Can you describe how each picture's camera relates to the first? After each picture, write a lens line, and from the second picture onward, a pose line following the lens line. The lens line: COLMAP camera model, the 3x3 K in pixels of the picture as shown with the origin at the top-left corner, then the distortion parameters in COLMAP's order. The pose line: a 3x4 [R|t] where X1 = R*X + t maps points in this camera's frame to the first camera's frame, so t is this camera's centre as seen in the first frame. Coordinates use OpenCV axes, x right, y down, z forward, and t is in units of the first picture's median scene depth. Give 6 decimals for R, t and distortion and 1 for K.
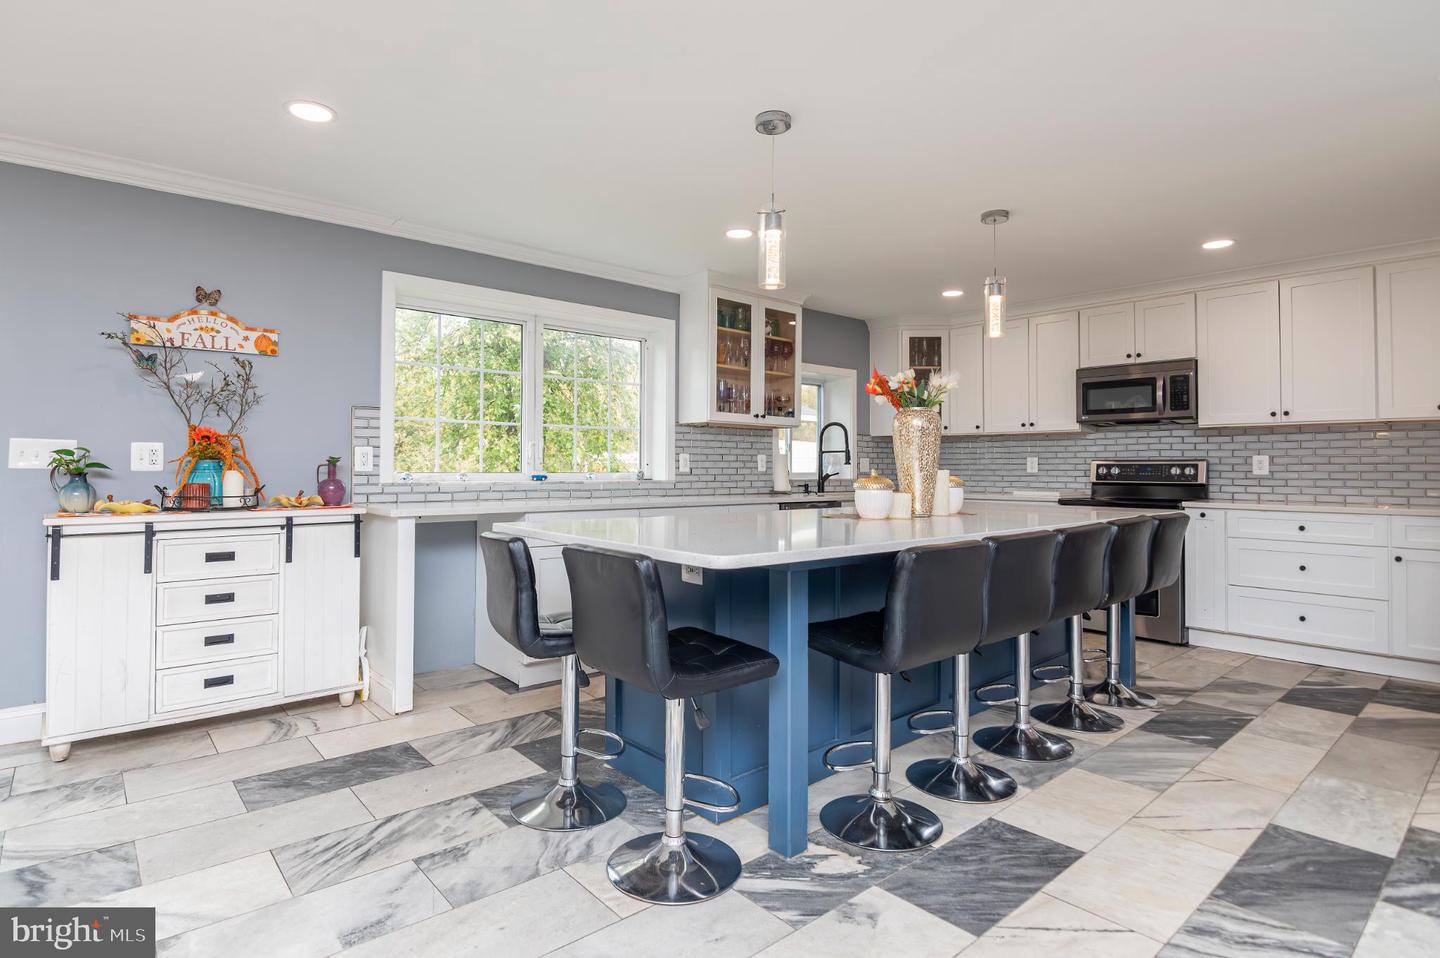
lens RADIAL K [[738.9, 0, 707.6], [0, 738.9, 448.2], [0, 0, 1]] dist [-0.019040, -0.001646]
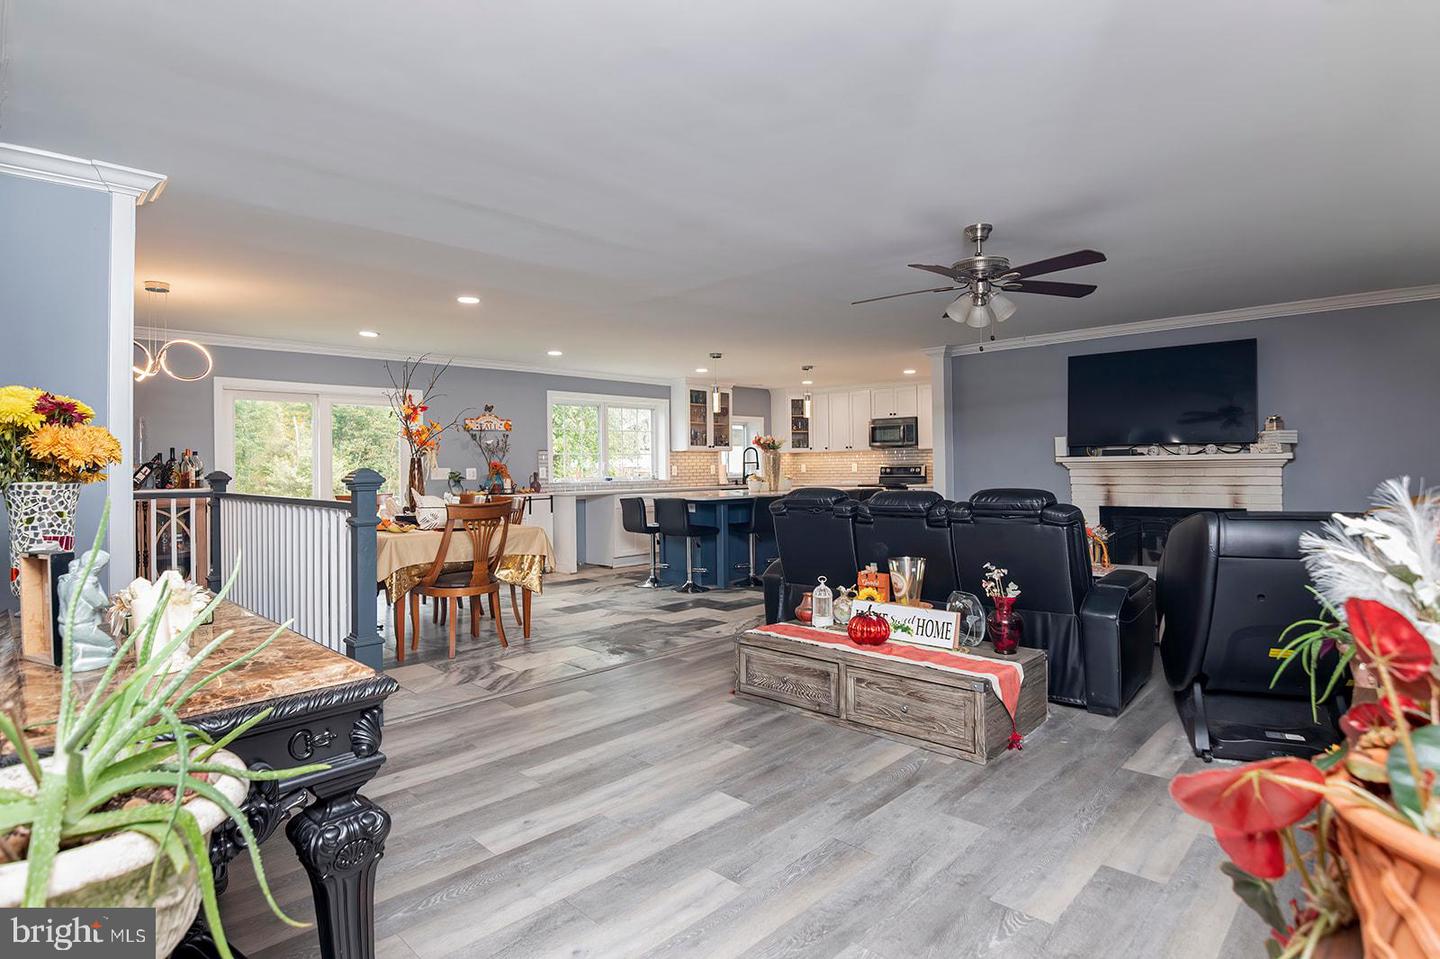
lens RADIAL K [[738.9, 0, 707.6], [0, 738.9, 448.7], [0, 0, 1]] dist [-0.019040, -0.001646]
pose [[0.997526, -0.017210, 0.068161, -0.090696], [0.017170, 0.999852, 0.001164, -0.047021], [-0.068170, 0.000009, 0.997674, -1.179253]]
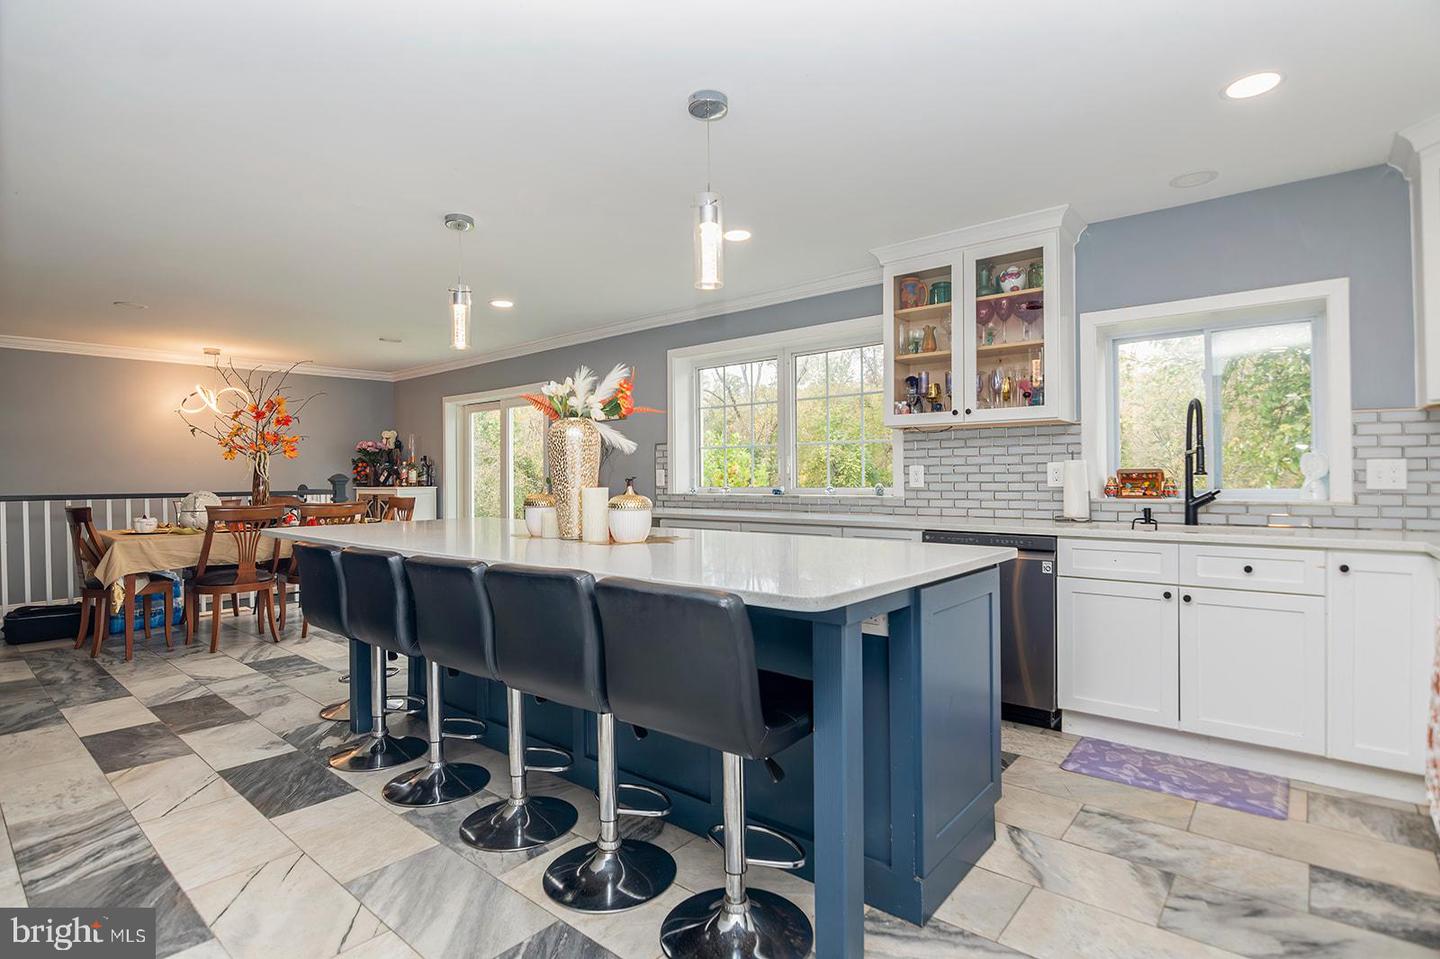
lens RADIAL K [[709.5, 0, 720.0], [0, 709.5, 479.5], [0, 0, 1]] dist [-0.017403, -0.000979]
pose [[0.163904, -0.004683, -0.986465, 0.824089], [0.032989, 0.999455, 0.000737, 0.017277], [0.985925, -0.032663, 0.163969, 0.730546]]
